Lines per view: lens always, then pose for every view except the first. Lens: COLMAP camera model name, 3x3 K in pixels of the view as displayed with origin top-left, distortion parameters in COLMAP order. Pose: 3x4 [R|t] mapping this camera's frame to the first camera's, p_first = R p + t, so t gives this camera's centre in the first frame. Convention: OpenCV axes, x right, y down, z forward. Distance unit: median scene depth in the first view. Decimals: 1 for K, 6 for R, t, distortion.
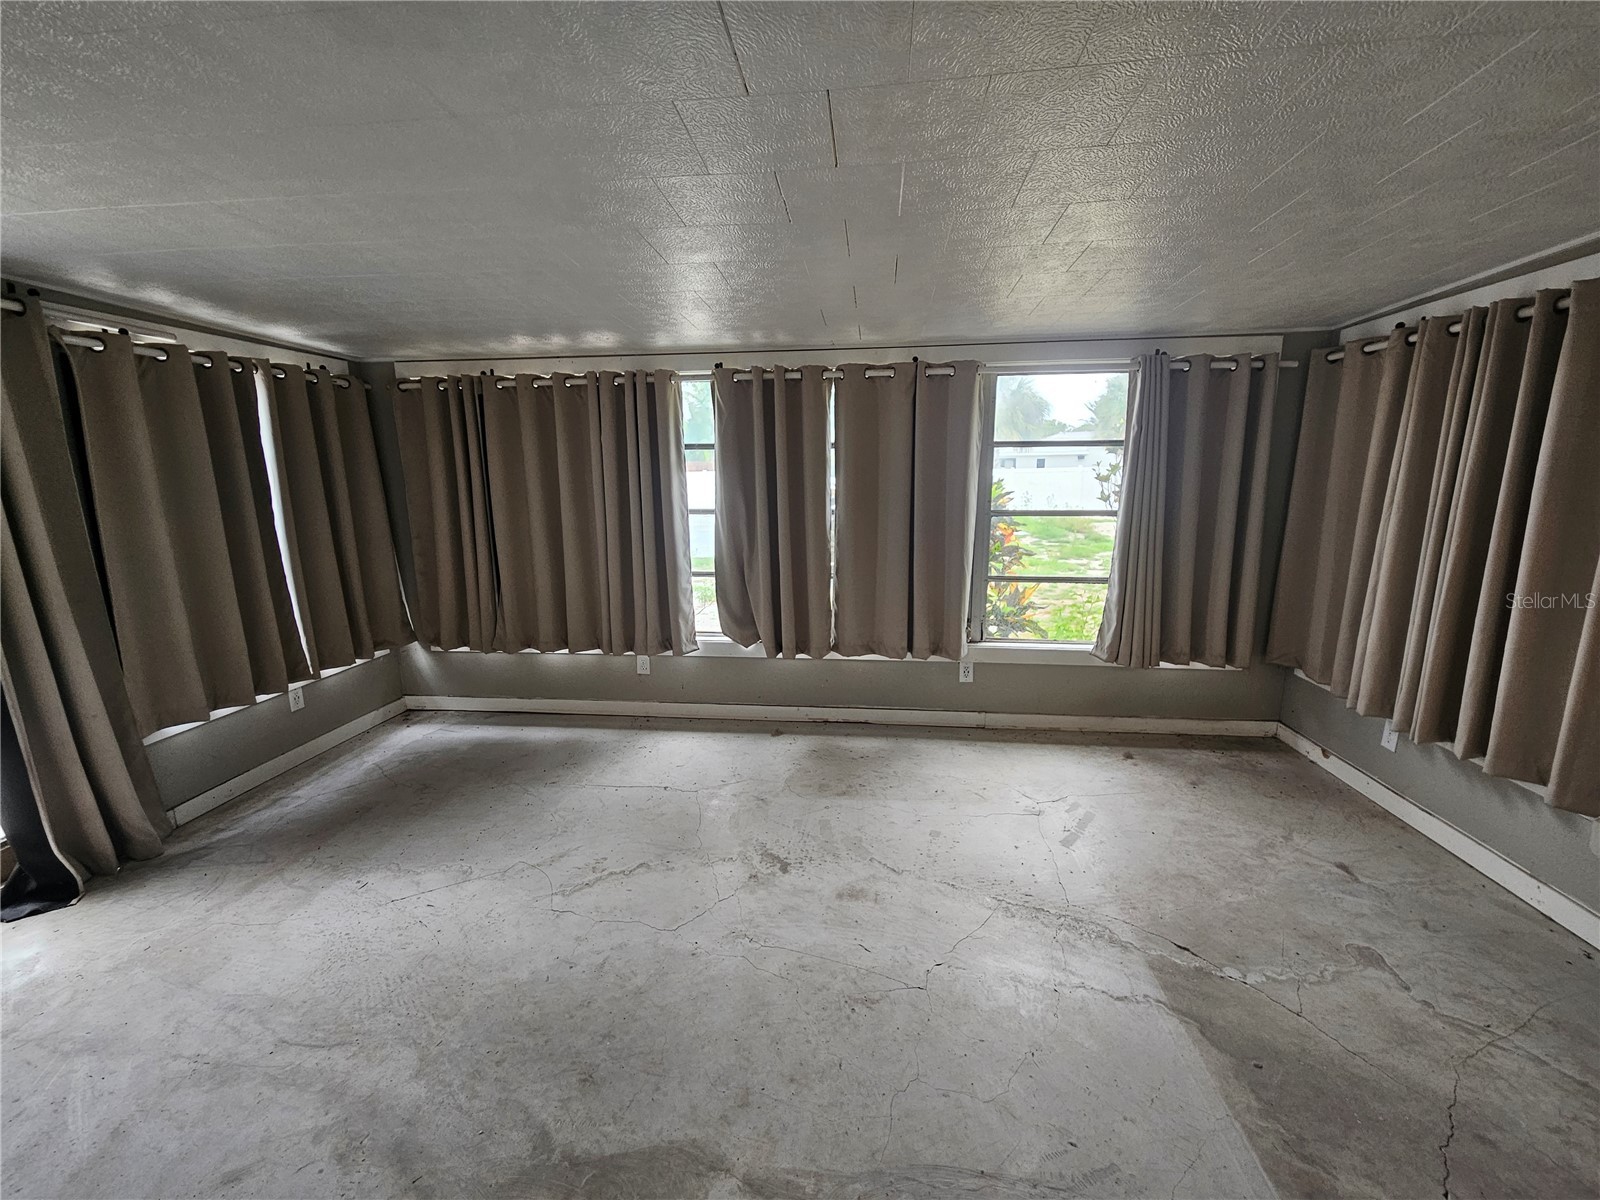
lens RADIAL K [[662.6, 0, 799.8], [0, 662.6, 596.1], [0, 0, 1]] dist [-0.002012, 0.003479]
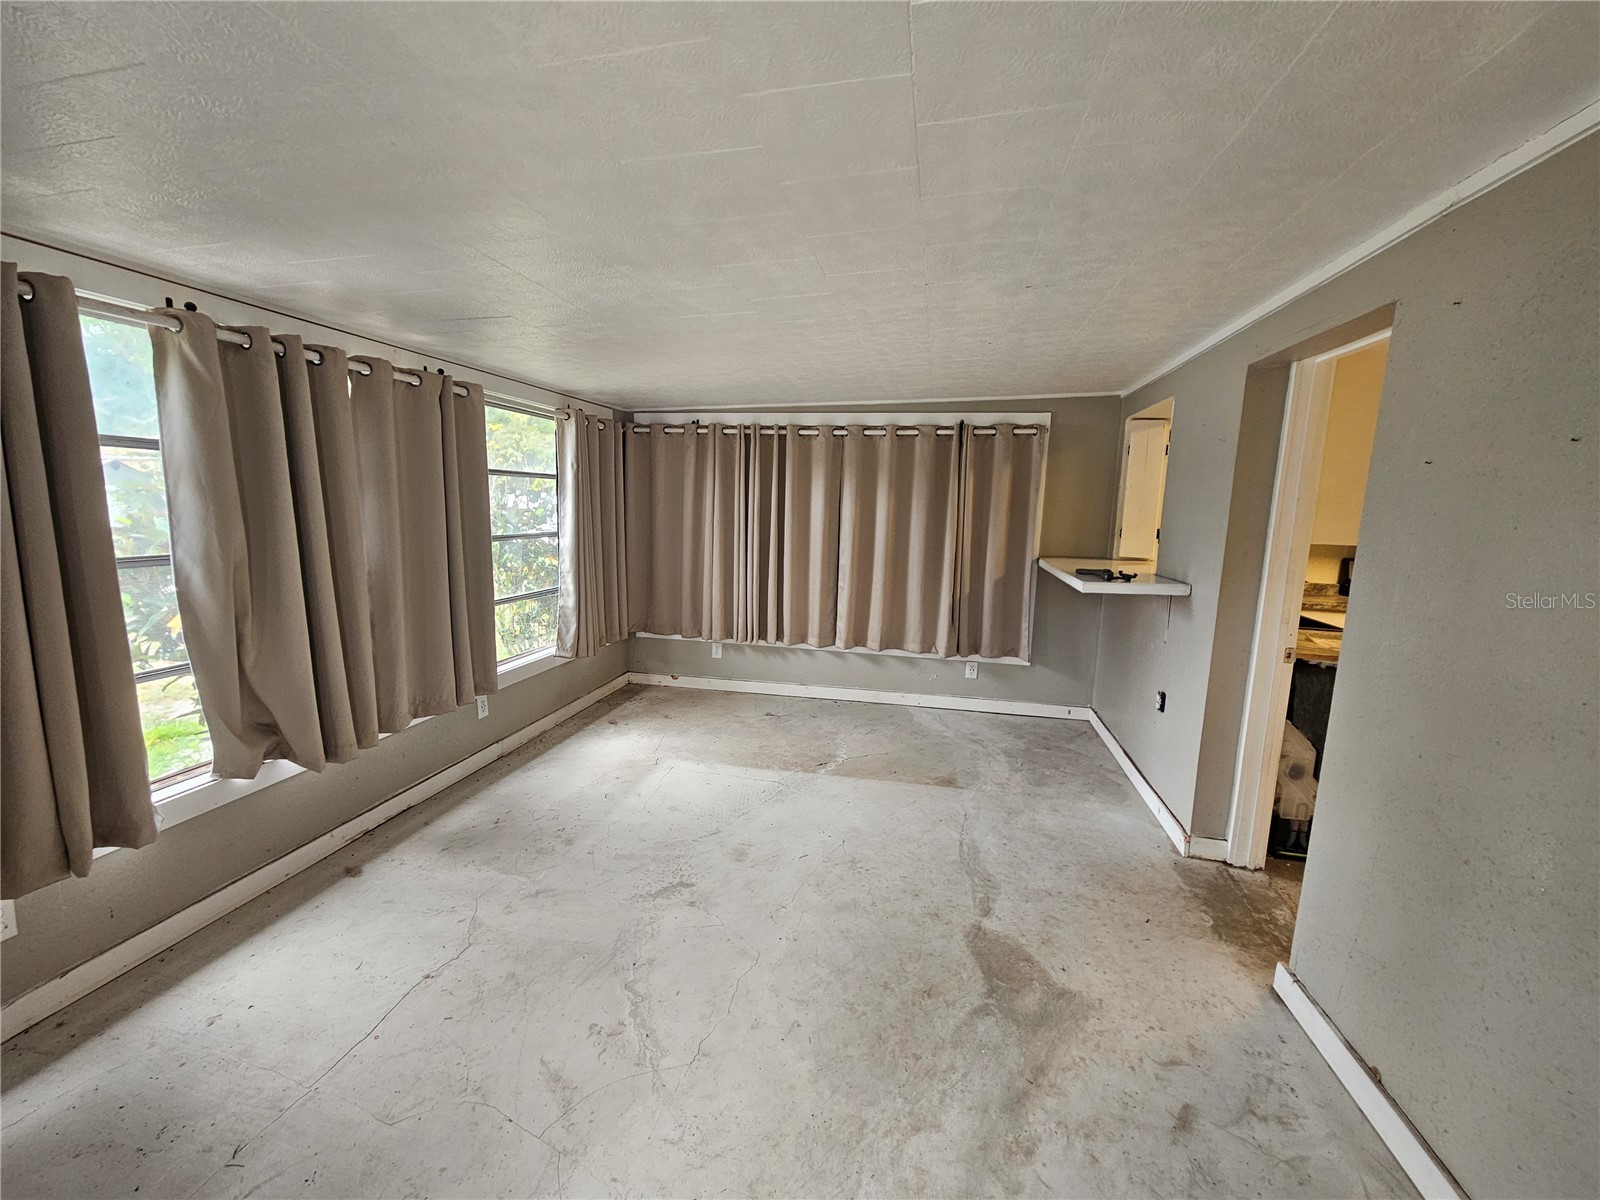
lens RADIAL K [[662.6, 0, 799.8], [0, 662.6, 596.1], [0, 0, 1]] dist [-0.002012, 0.003479]
pose [[0.090703, -0.130333, 0.987313, -0.914225], [0.162074, 0.980114, 0.114494, -0.110909], [-0.982601, 0.149633, 0.110023, 0.615638]]
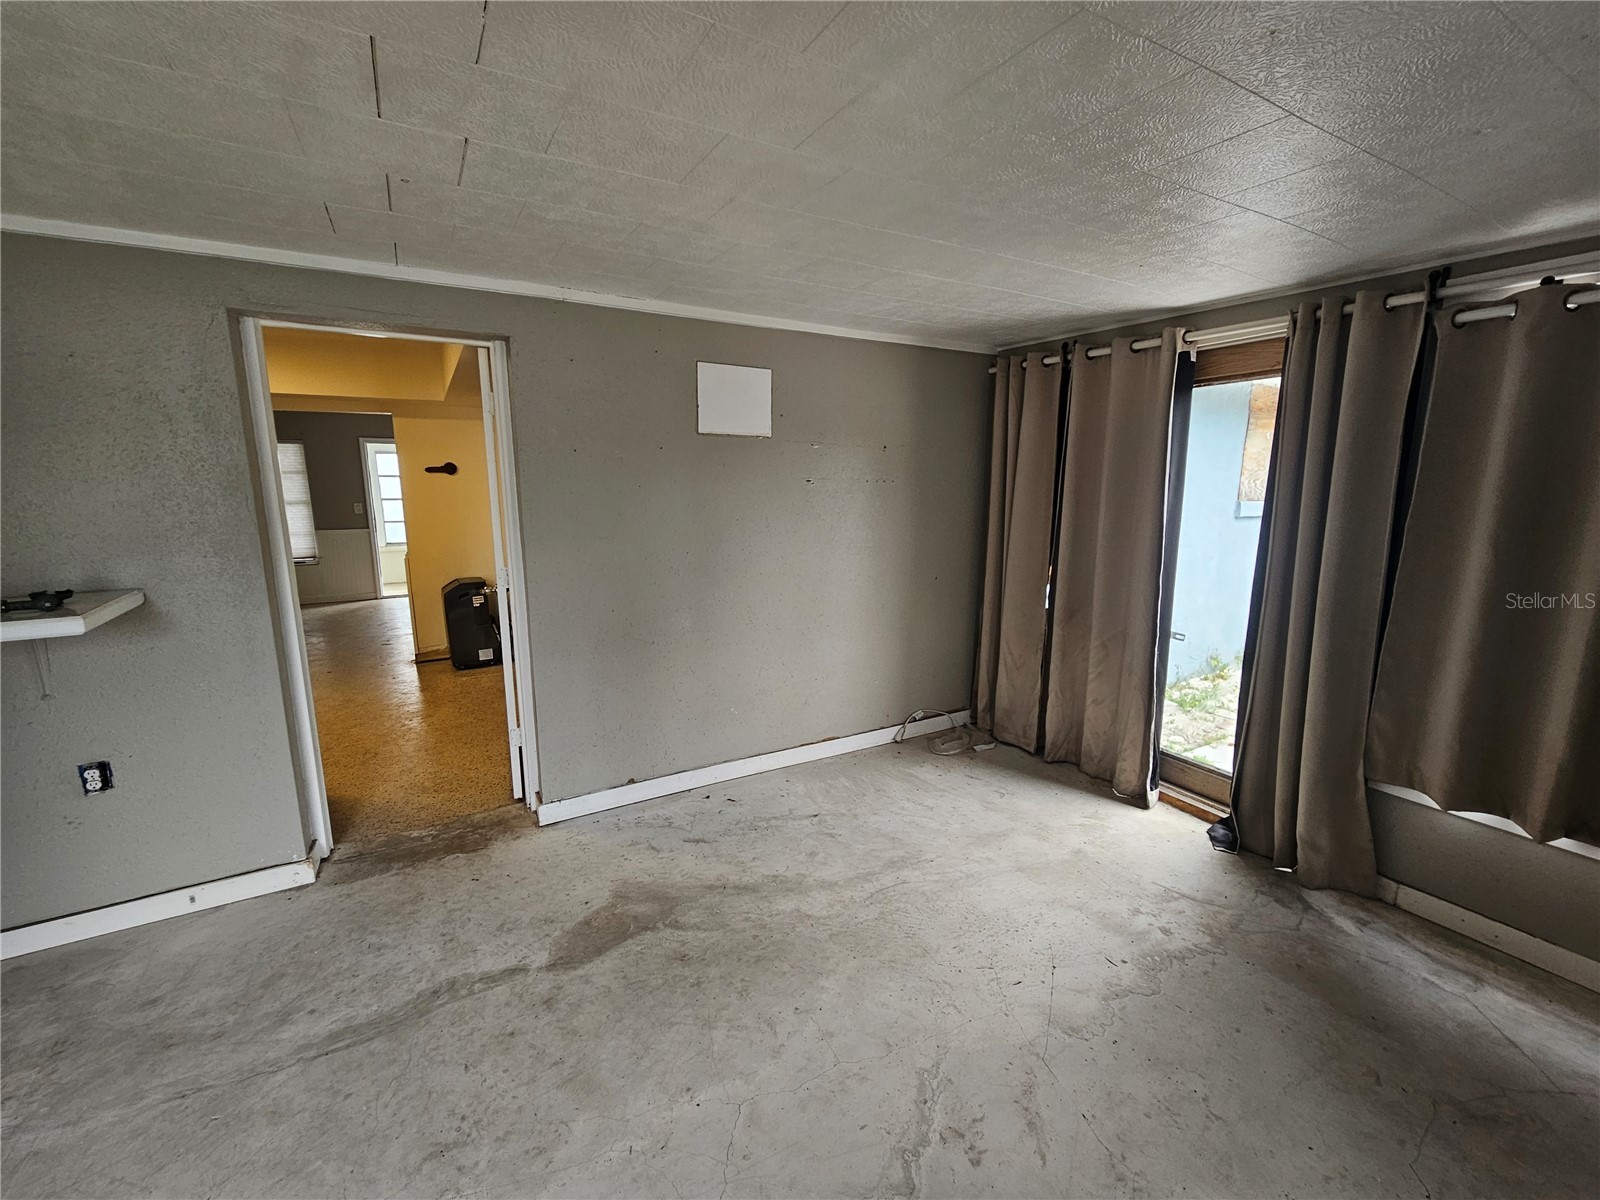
lens RADIAL K [[662.6, 0, 799.8], [0, 662.6, 596.1], [0, 0, 1]] dist [-0.002012, 0.003479]
pose [[-0.804765, 0.115846, -0.582179, 0.099836], [-0.099281, 0.940687, 0.324425, -0.226802], [0.585232, 0.318885, -0.745531, 1.161149]]
